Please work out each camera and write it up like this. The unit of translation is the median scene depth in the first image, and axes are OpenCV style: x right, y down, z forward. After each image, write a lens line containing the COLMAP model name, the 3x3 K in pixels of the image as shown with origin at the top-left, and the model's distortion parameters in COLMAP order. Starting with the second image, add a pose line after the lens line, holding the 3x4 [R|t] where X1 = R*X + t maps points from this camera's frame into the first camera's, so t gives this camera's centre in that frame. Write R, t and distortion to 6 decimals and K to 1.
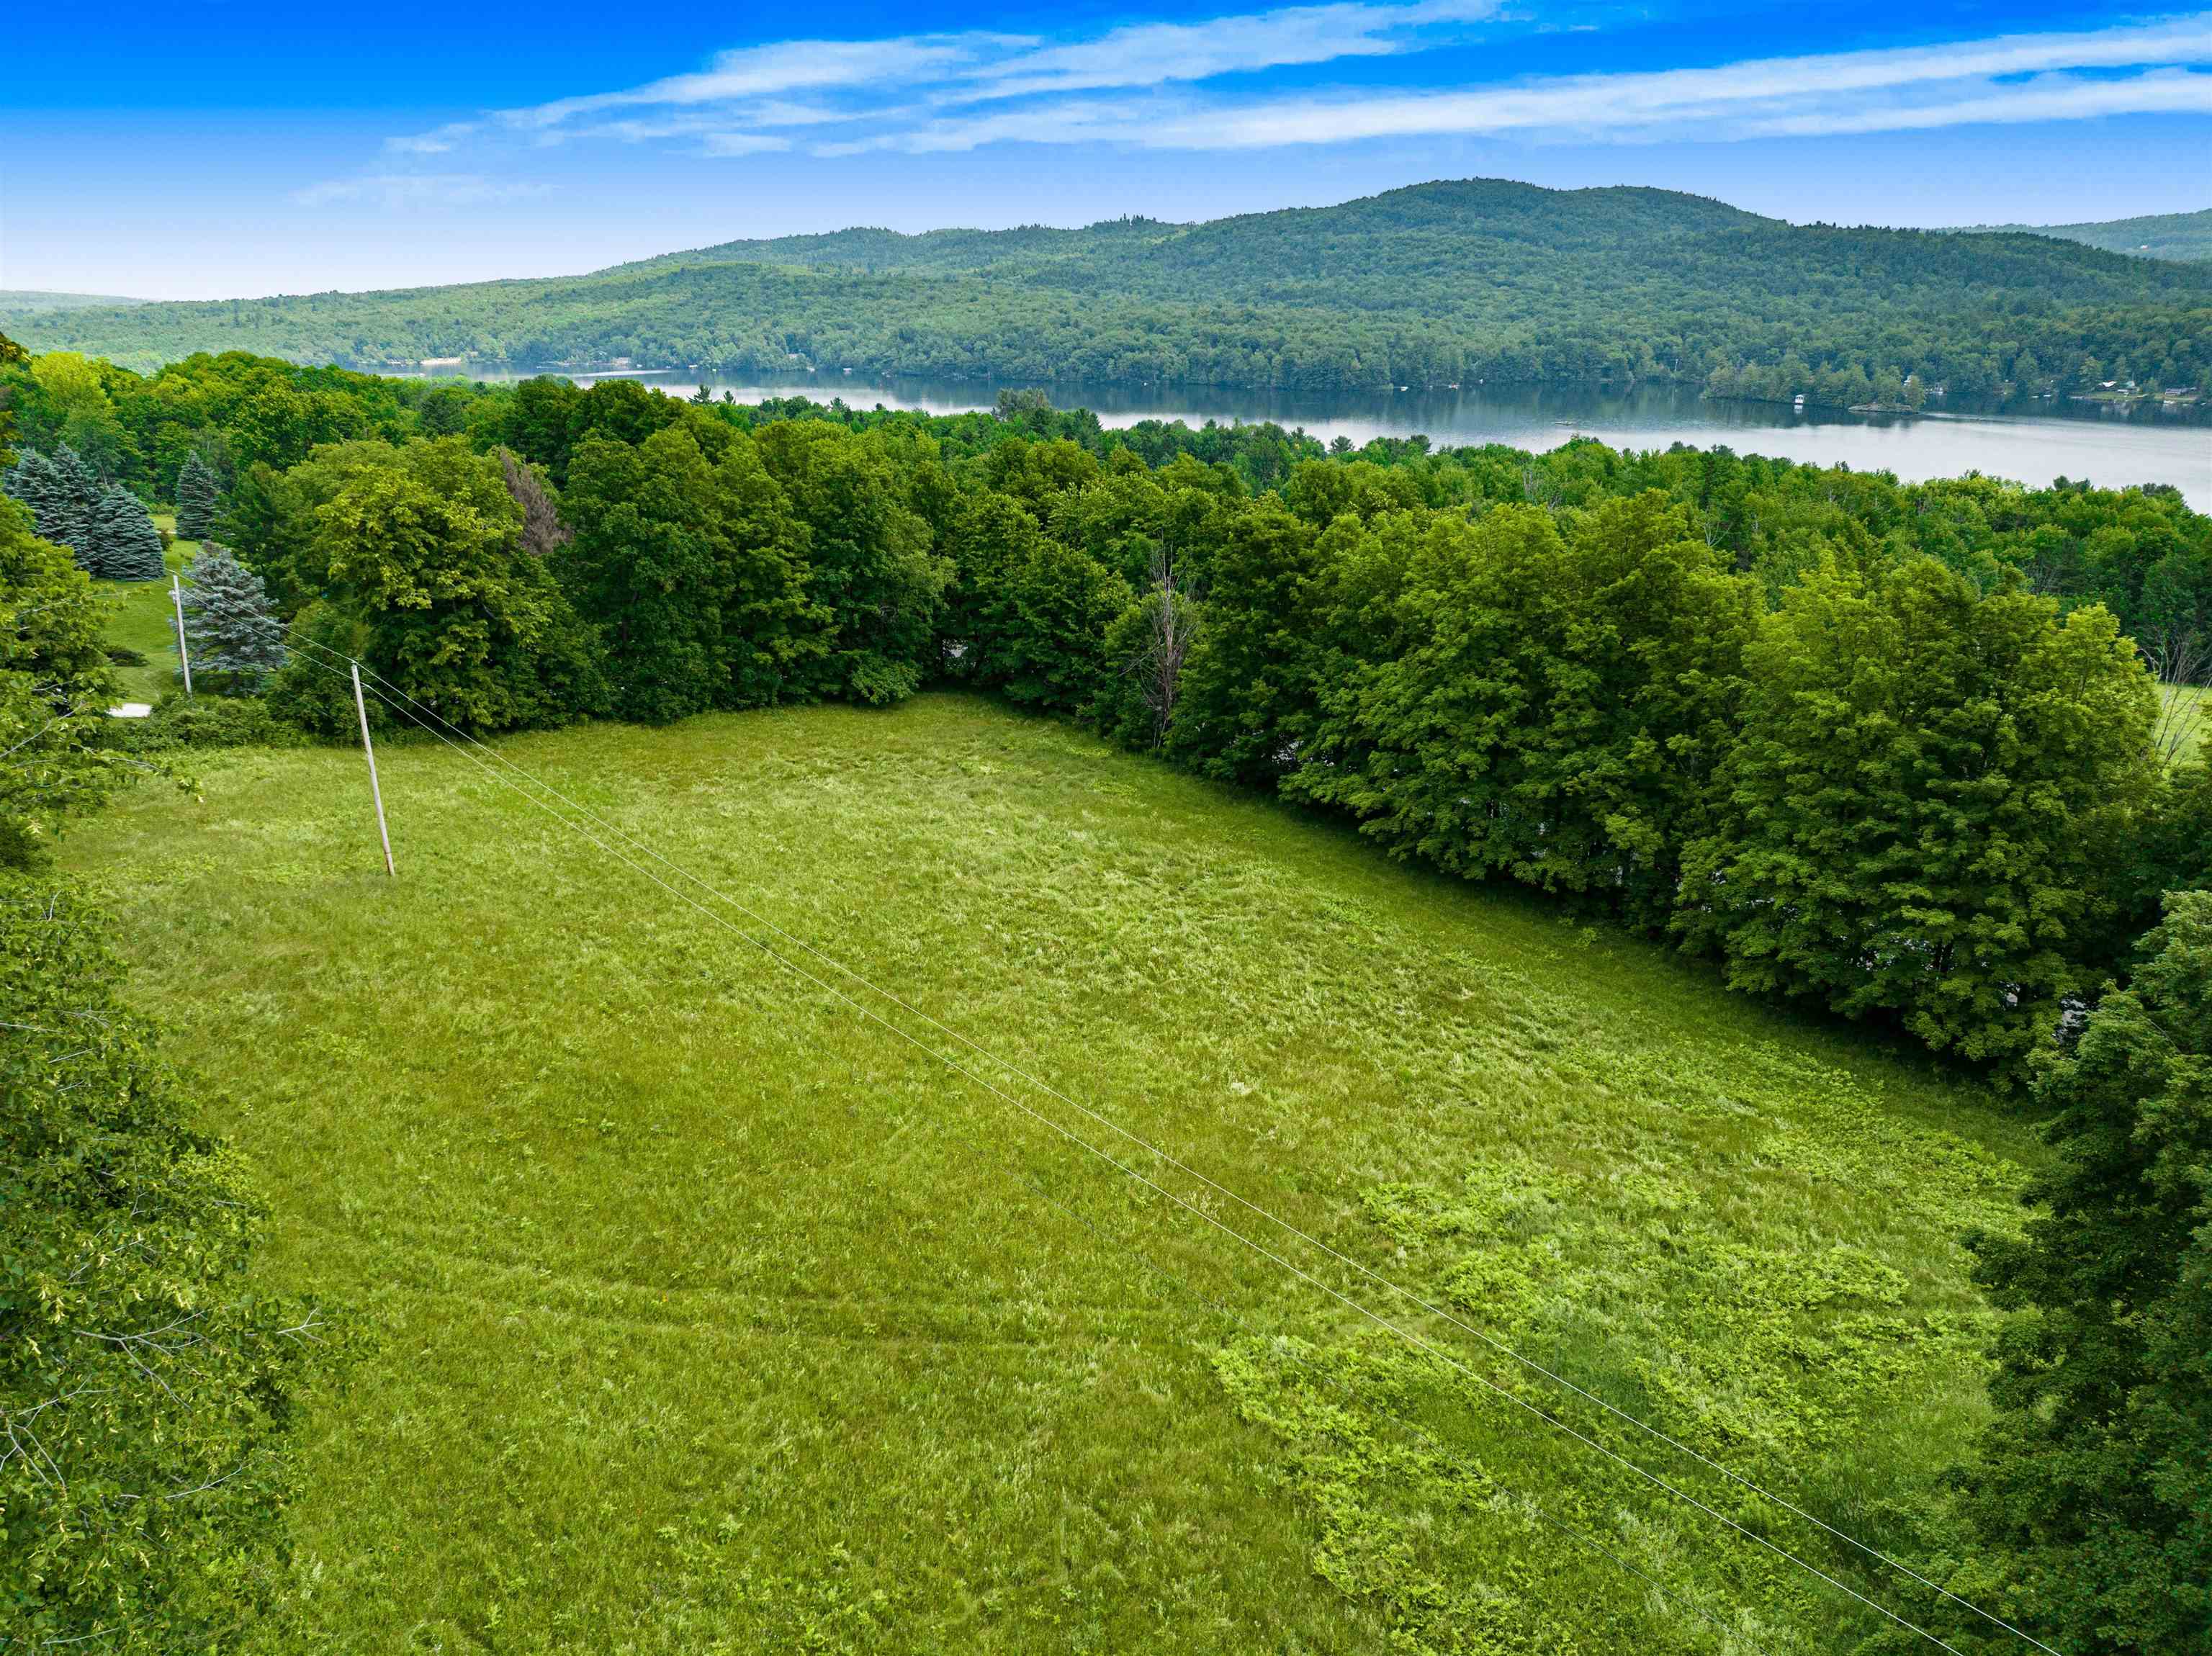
lens RADIAL K [[1593.5, 0, 1106.0], [0, 1593.5, 828.0], [0, 0, 1]] dist [-0.049671, 0.024778]
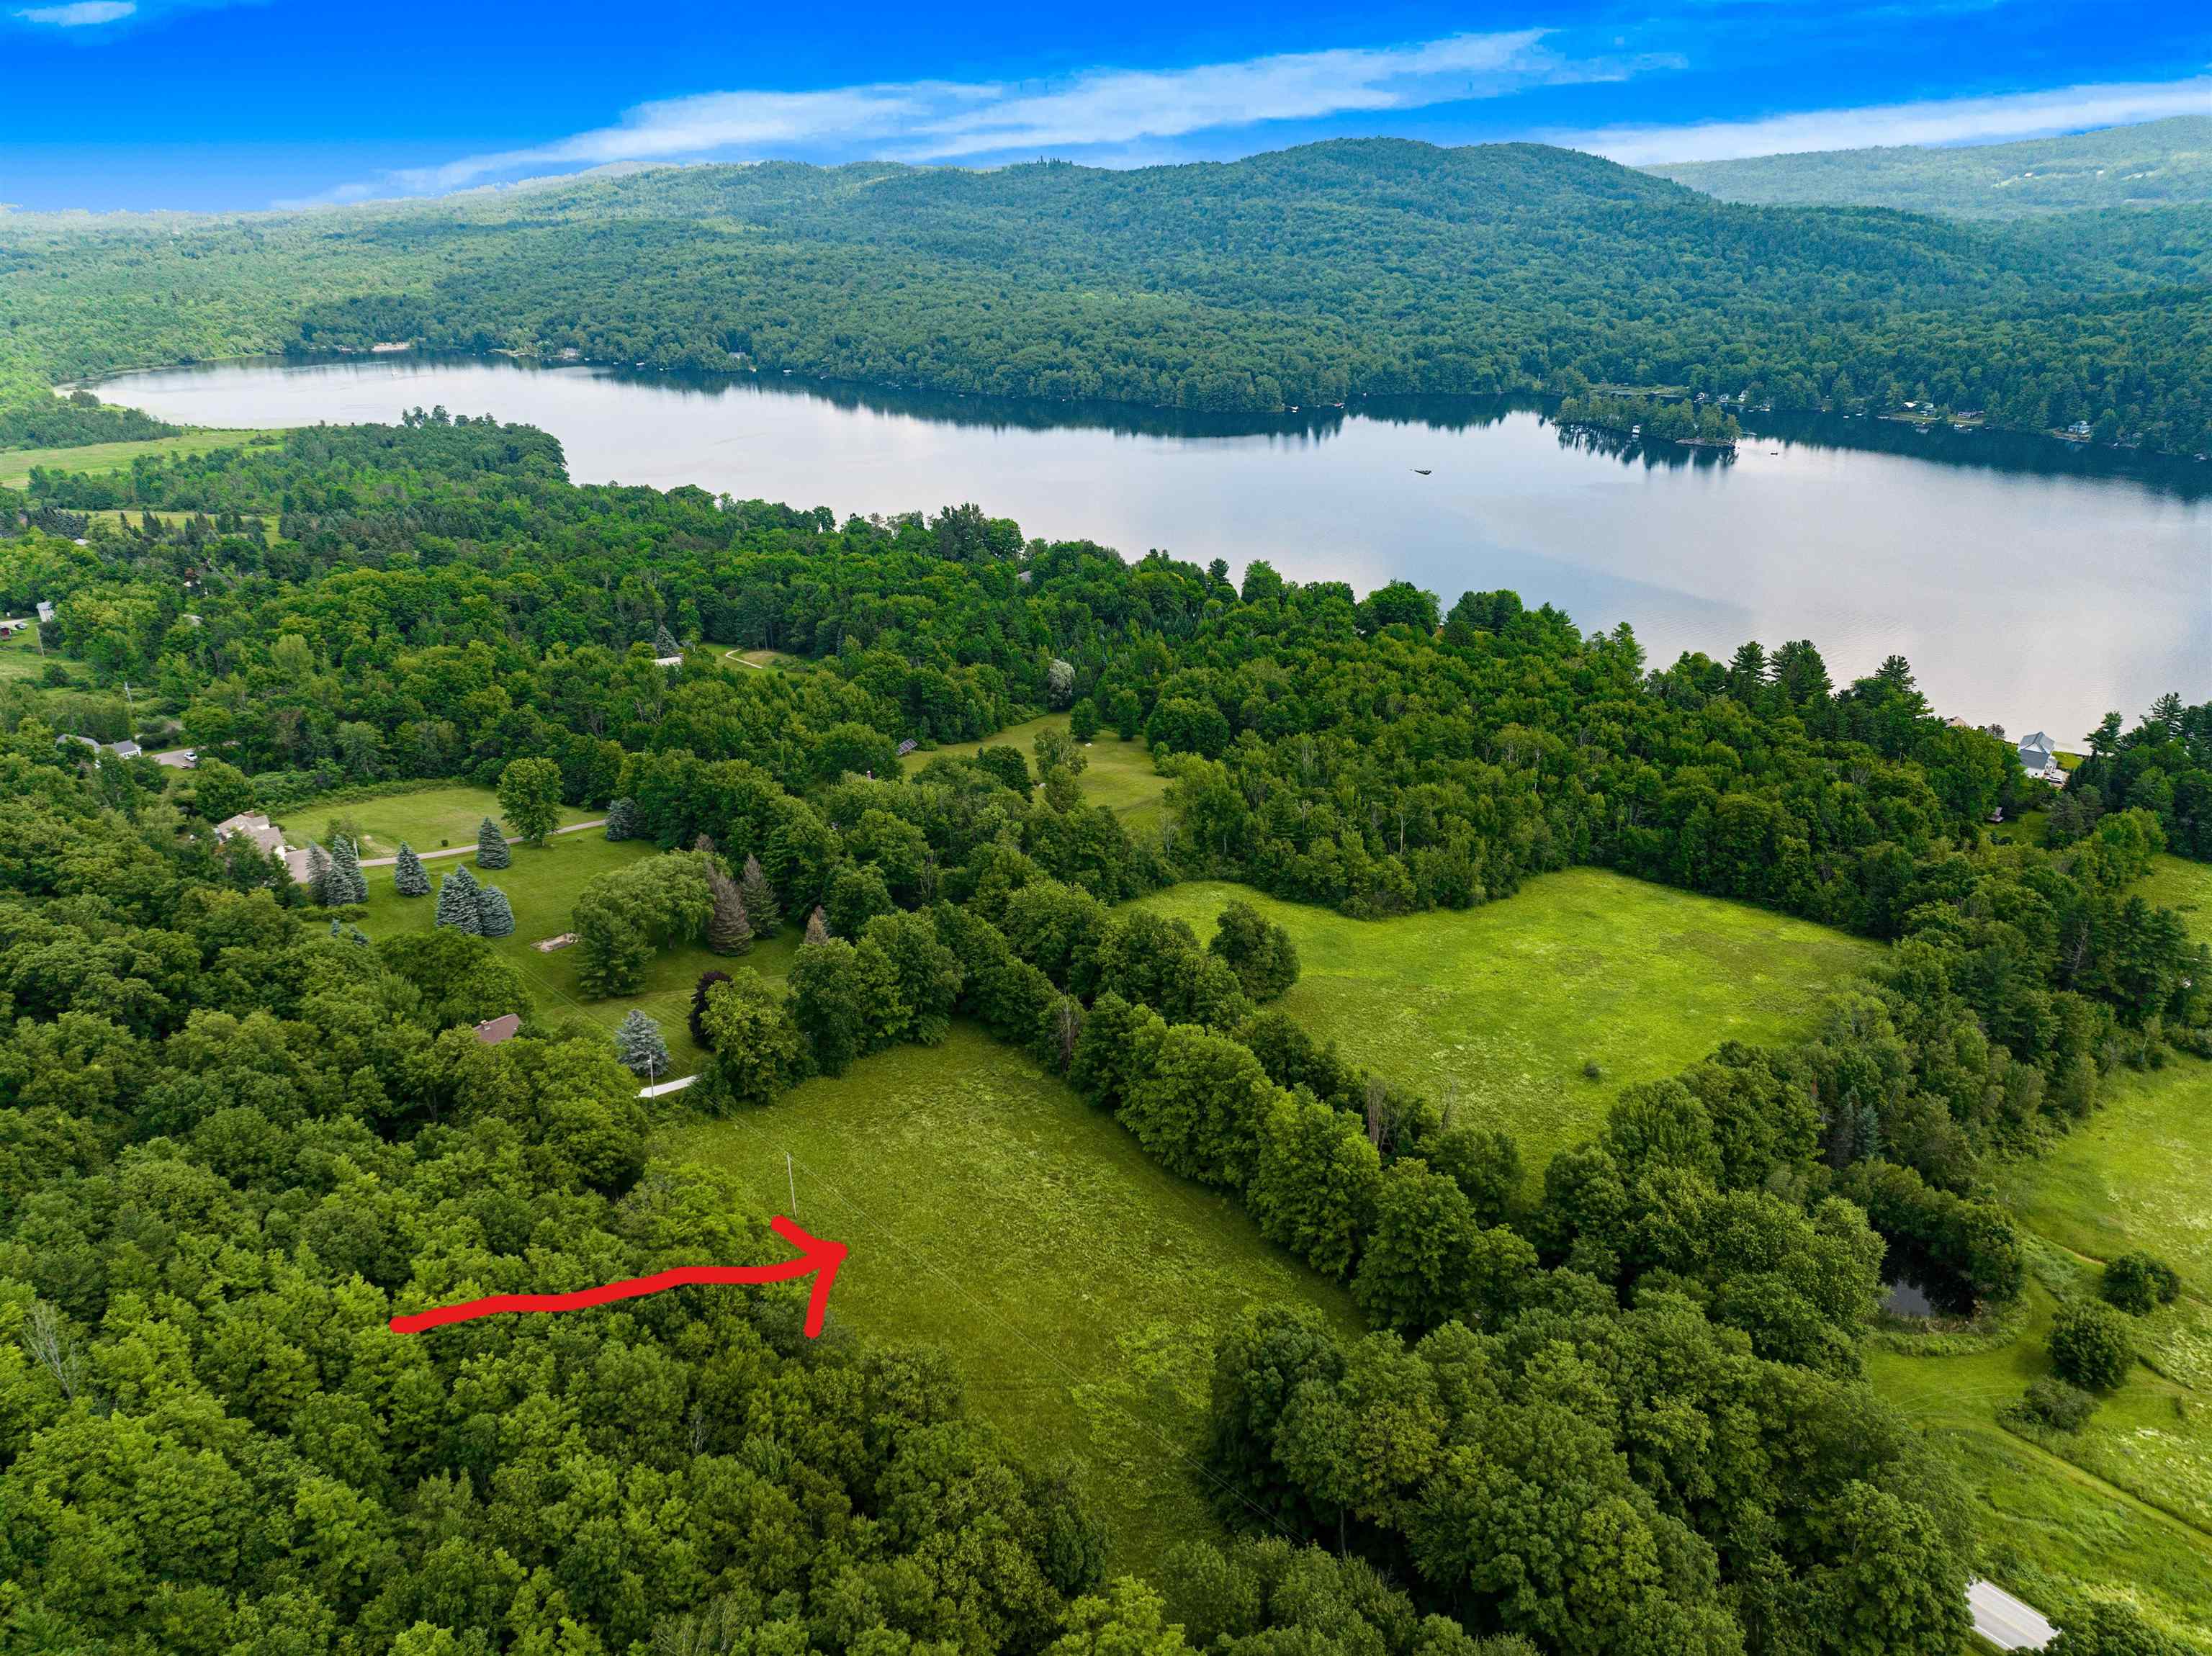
lens RADIAL K [[1593.2, 0, 1106.0], [0, 1593.2, 828.0], [0, 0, 1]] dist [-0.004597, -0.000940]
pose [[0.998856, -0.019258, 0.043780, 0.000092], [0.016138, 0.997379, 0.070534, -0.069535], [-0.045024, -0.069747, 0.996548, -0.149135]]
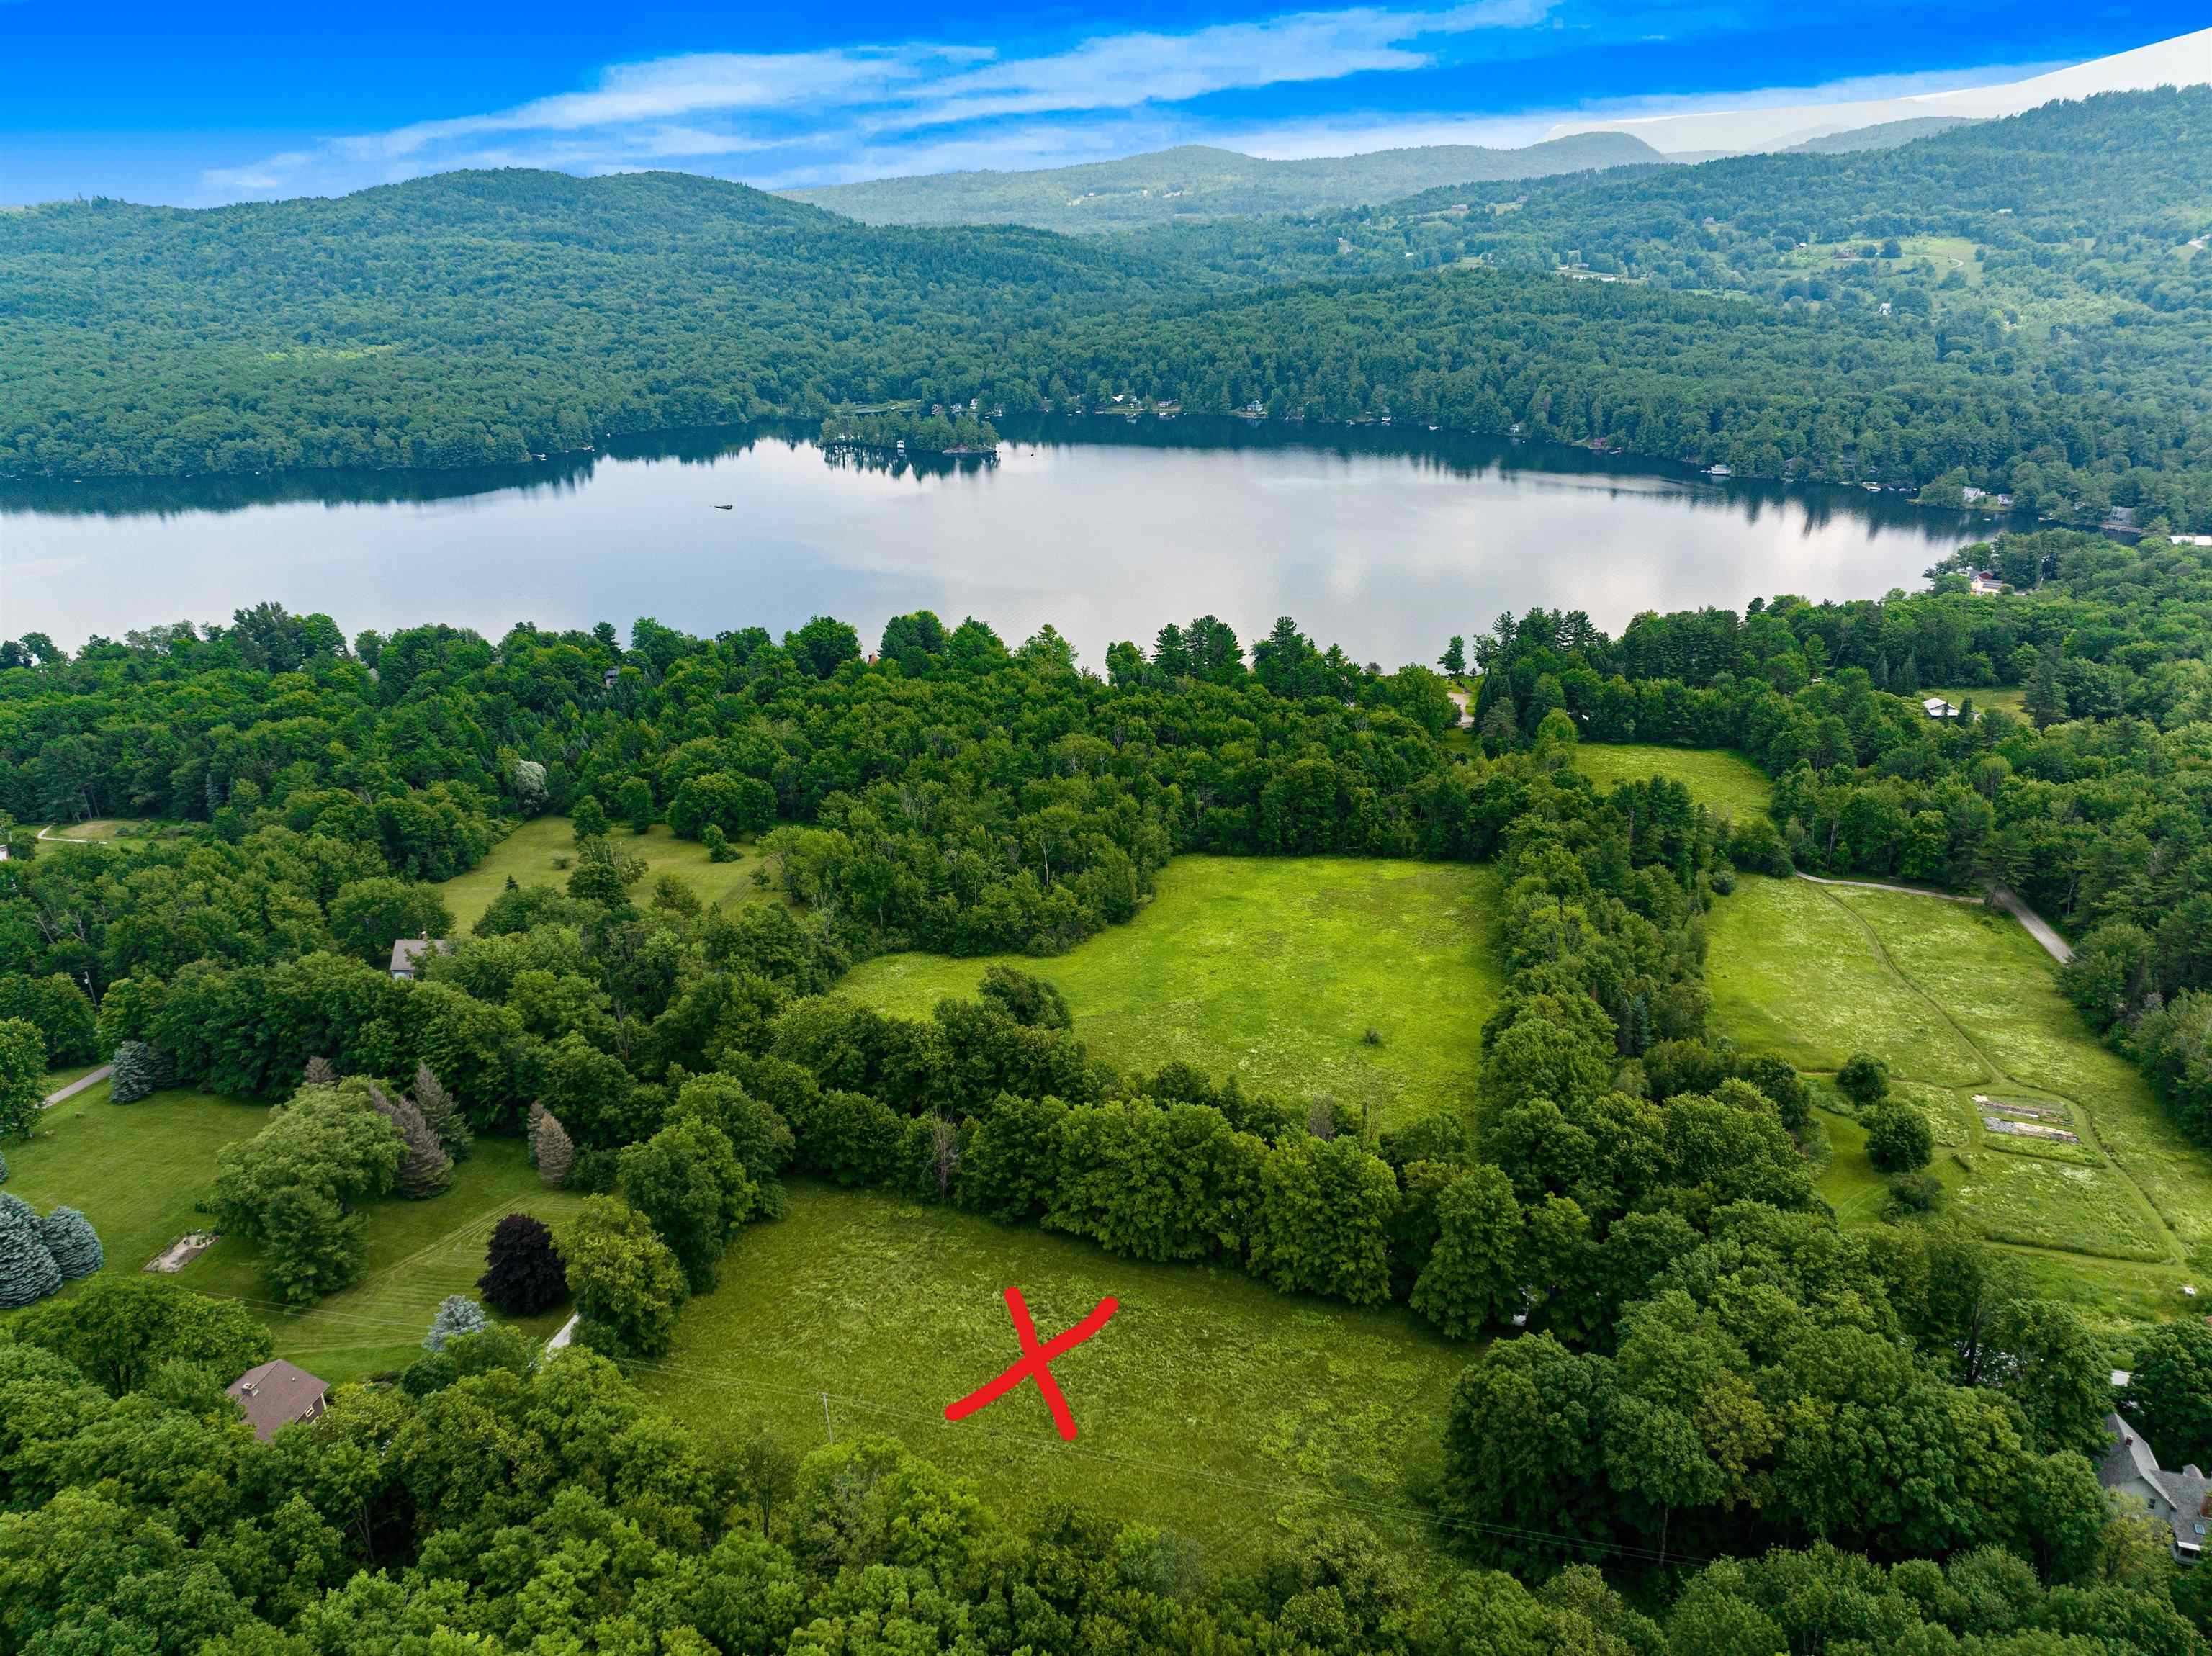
lens RADIAL K [[1585.0, 0, 1138.2], [0, 1585.0, 833.0], [0, 0, 1]] dist [-0.002992, 0.007198]
pose [[0.828024, -0.225480, 0.513356, -0.085551], [0.195344, 0.974224, 0.112823, -0.084889], [-0.525563, 0.006861, 0.850727, -0.099768]]
